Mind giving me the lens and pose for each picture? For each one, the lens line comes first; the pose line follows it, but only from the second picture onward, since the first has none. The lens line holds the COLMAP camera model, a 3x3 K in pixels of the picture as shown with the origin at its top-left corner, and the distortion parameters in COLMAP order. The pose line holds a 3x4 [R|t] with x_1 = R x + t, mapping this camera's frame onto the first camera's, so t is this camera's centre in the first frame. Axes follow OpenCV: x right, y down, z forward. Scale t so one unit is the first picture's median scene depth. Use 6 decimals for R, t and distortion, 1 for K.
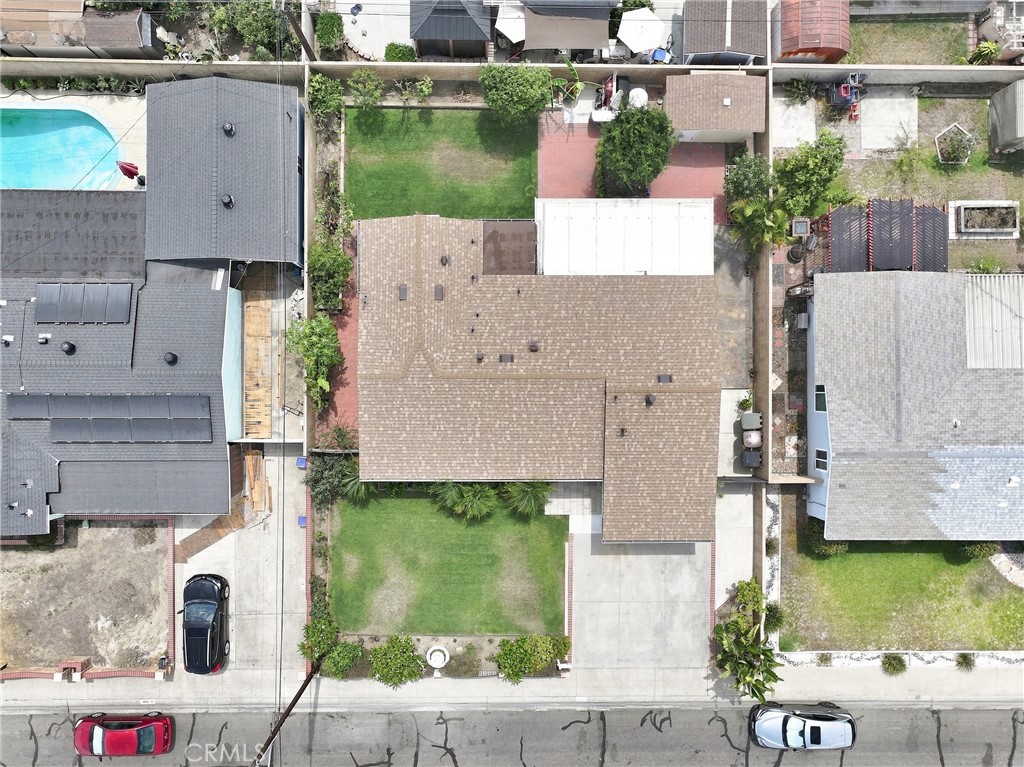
lens RADIAL K [[730.0, 0, 496.0], [0, 730.0, 383.5], [0, 0, 1]] dist [0.001601, 0.000942]
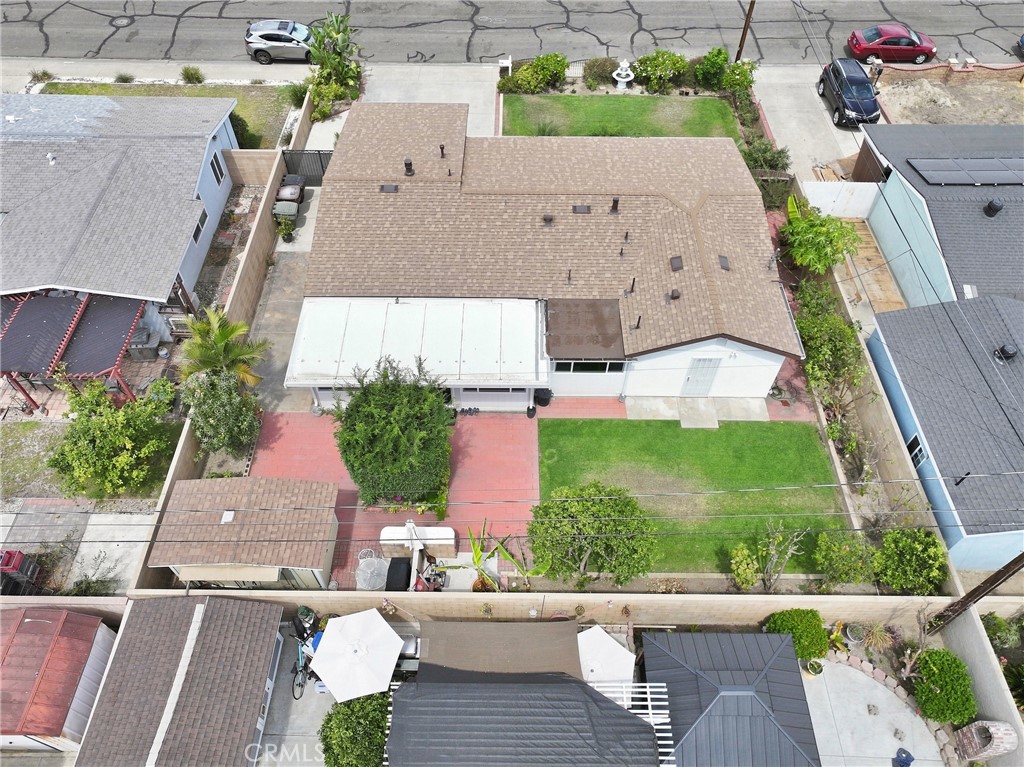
lens RADIAL K [[720.2, 0, 510.5], [0, 720.2, 377.8], [0, 0, 1]] dist [0.005646, 0.010076]
pose [[-0.999816, -0.012149, -0.014835, 0.092878], [0.000280, -0.782837, 0.622227, -0.612369], [-0.019173, 0.622108, 0.782696, 0.440833]]
